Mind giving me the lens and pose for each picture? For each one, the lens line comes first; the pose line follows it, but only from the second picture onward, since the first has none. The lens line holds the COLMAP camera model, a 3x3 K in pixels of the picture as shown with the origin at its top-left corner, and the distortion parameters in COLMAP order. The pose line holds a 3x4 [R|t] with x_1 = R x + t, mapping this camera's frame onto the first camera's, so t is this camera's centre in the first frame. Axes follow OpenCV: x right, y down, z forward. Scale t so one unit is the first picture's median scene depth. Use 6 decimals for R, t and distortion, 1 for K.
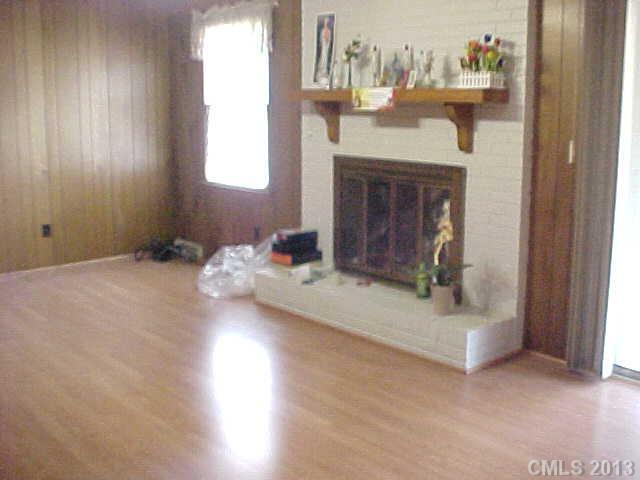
lens RADIAL K [[749.8, 0, 320.0], [0, 749.8, 240.0], [0, 0, 1]] dist [-0.160991, 0.040577]
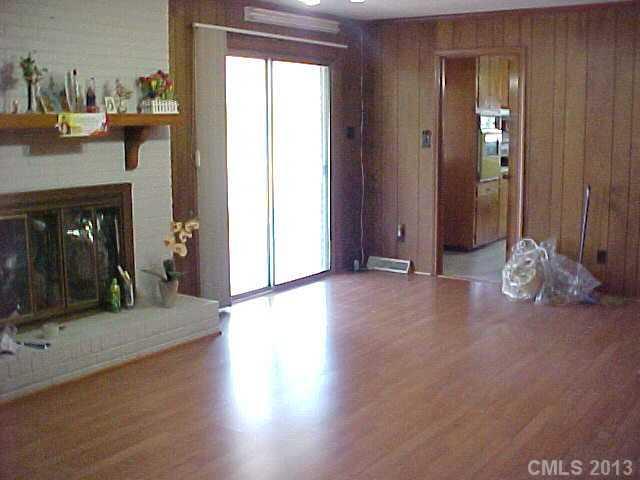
lens RADIAL K [[749.8, 0, 320.0], [0, 749.8, 240.0], [0, 0, 1]] dist [-0.160991, 0.040577]
pose [[-0.213367, -0.151195, 0.965202, -0.926409], [0.183359, 0.964199, 0.191571, -0.169235], [-0.959611, 0.217853, -0.178006, 0.898485]]
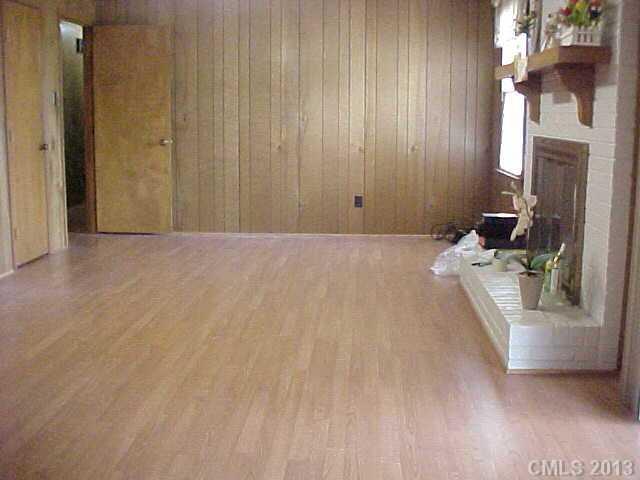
lens RADIAL K [[749.8, 0, 320.0], [0, 749.8, 240.0], [0, 0, 1]] dist [-0.160991, 0.040577]
pose [[0.699367, 0.118539, -0.704865, 0.554098], [-0.135664, 0.990240, 0.031926, 0.023883], [0.701770, 0.073297, 0.708623, 0.193985]]
